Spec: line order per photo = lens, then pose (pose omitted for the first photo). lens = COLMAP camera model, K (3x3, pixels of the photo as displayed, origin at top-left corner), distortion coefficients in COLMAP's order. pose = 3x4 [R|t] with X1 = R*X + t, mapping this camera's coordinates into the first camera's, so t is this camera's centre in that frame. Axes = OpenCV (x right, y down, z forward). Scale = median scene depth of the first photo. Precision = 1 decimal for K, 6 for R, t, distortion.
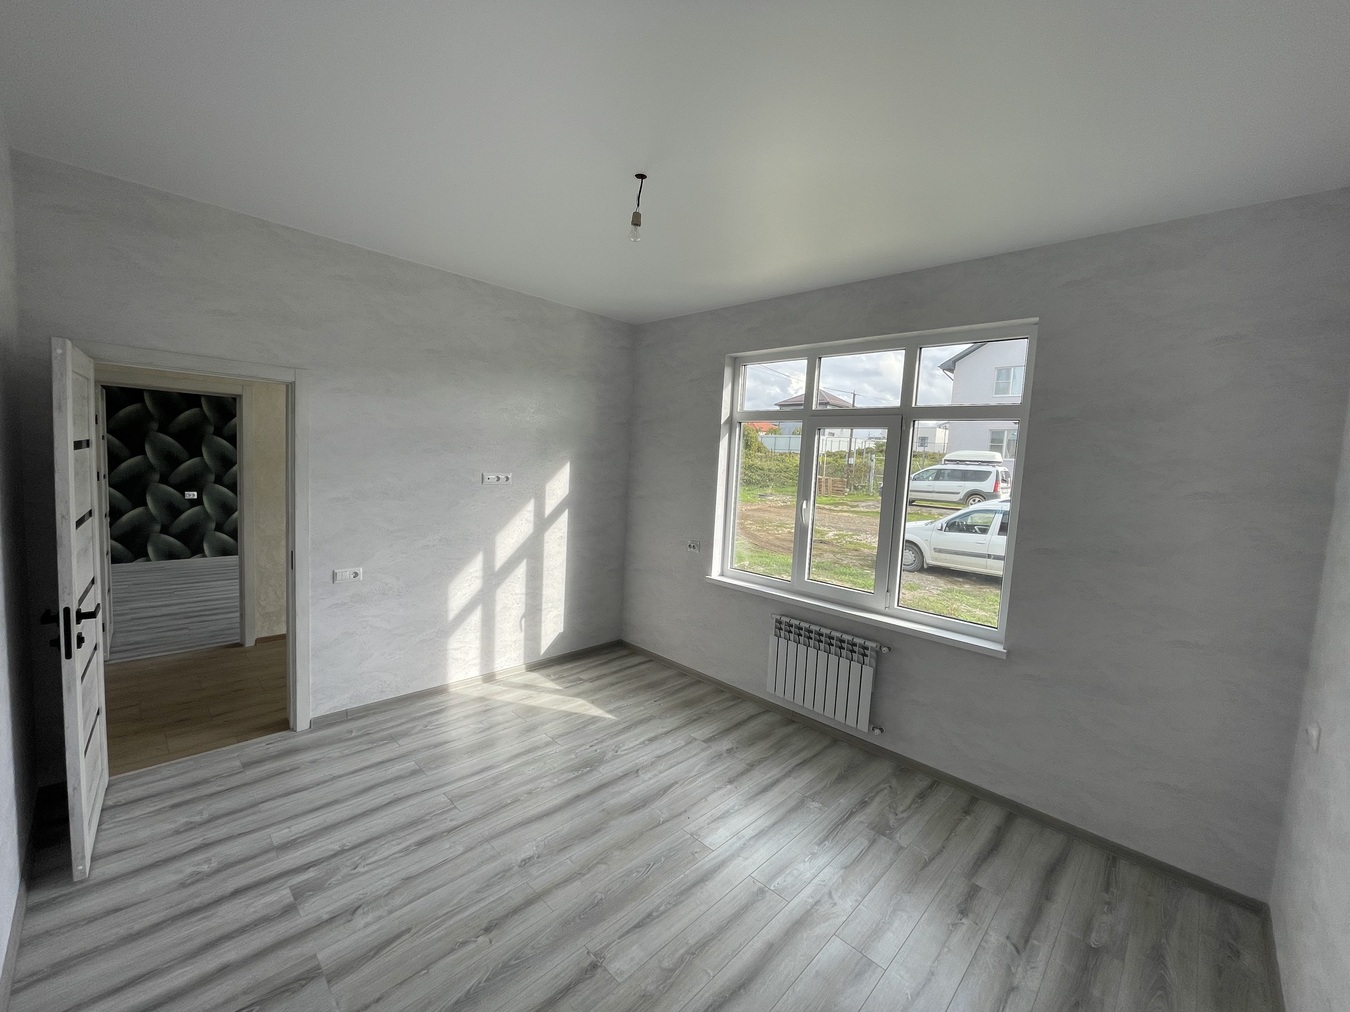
lens RADIAL K [[546.7, 0, 671.7], [0, 546.7, 503.5], [0, 0, 1]] dist [0.000575, 0.000198]
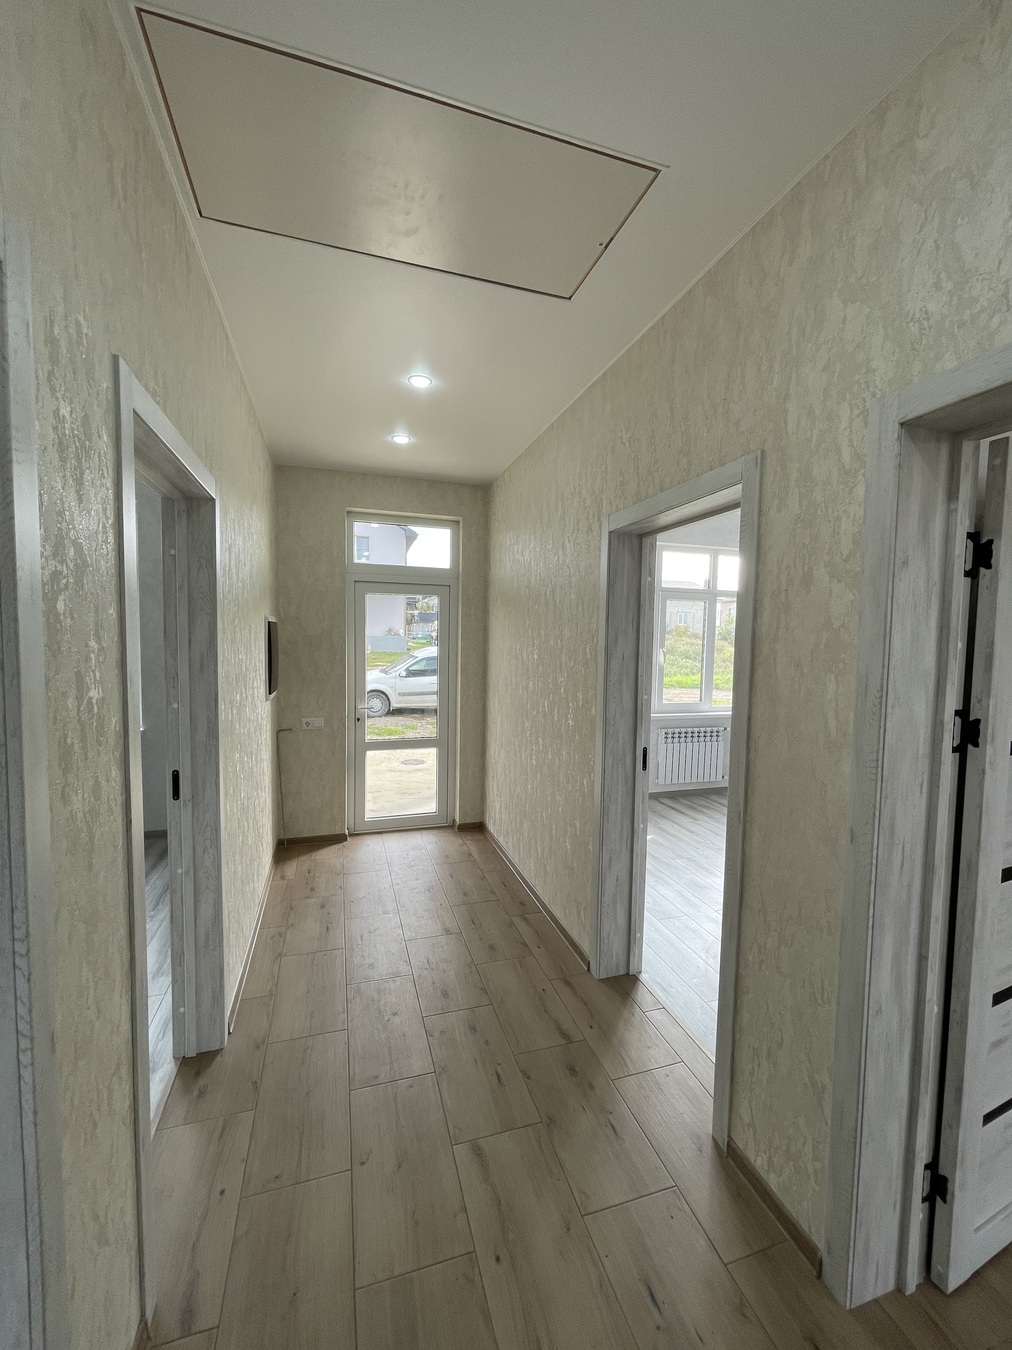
lens RADIAL K [[546.7, 0, 510.9], [0, 546.7, 671.6], [0, 0, 1]] dist [0.000575, 0.000198]
pose [[0.465414, -0.099092, 0.879529, -0.454077], [0.081779, 0.994277, 0.068746, -0.025645], [-0.881307, 0.039932, 0.470854, 0.251168]]
